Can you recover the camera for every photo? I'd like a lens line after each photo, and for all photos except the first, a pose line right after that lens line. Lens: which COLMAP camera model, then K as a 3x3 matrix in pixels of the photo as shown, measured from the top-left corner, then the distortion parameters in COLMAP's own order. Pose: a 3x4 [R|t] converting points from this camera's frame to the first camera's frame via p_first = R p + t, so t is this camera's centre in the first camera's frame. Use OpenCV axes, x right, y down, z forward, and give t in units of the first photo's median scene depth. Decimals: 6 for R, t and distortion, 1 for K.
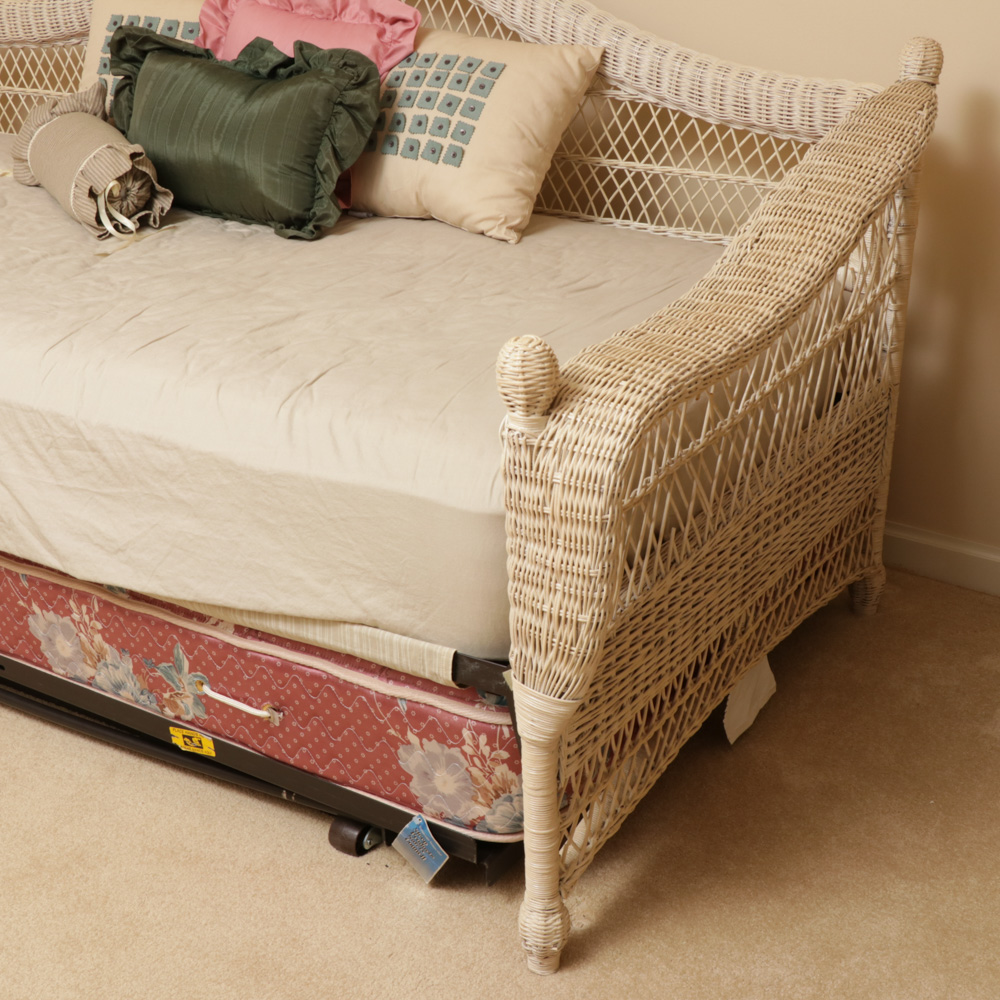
lens RADIAL K [[1678.5, 0, 500.0], [0, 1678.5, 500.0], [0, 0, 1]] dist [-0.043037, 0.213481]
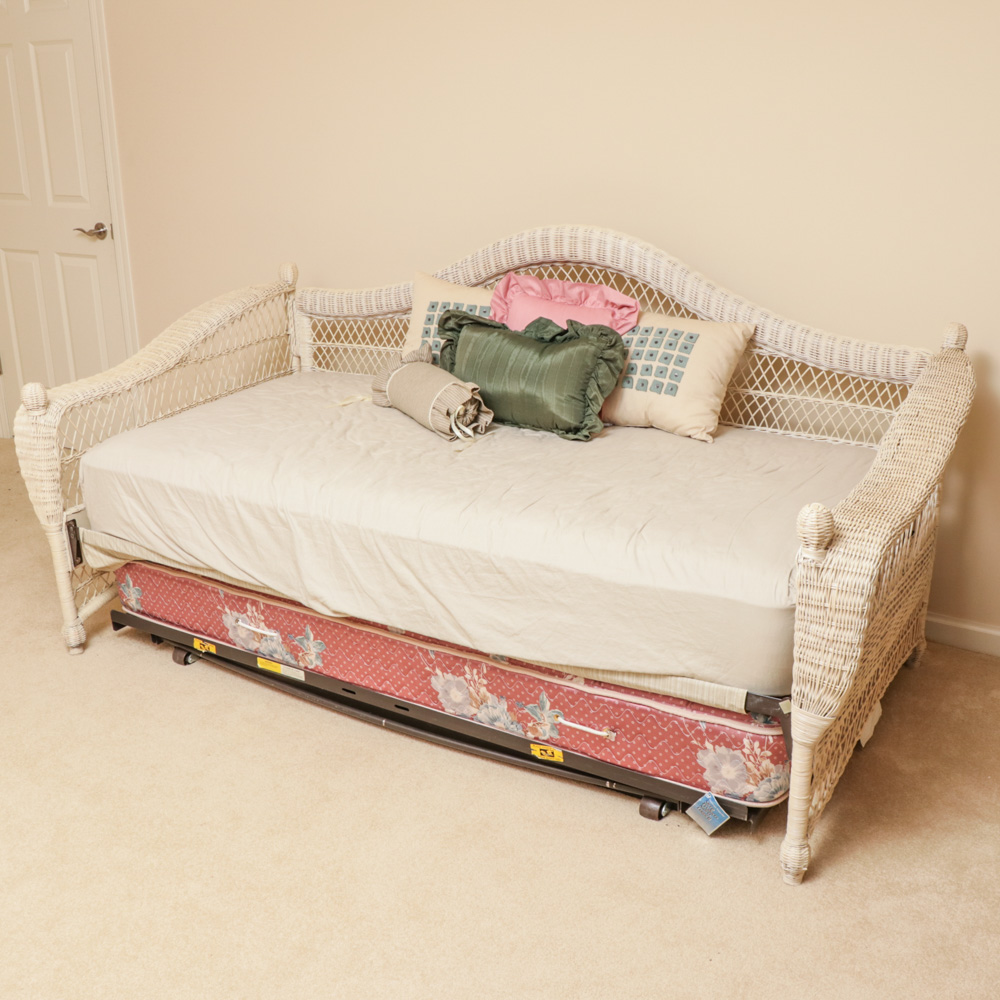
lens RADIAL K [[1170.8, 0, 500.0], [0, 1170.8, 500.0], [0, 0, 1]] dist [-0.165869, 0.137681]
pose [[0.999645, -0.008455, 0.025261, -0.248661], [0.010627, 0.996141, -0.087127, -0.001170], [-0.024427, 0.087364, 0.995877, -0.129147]]
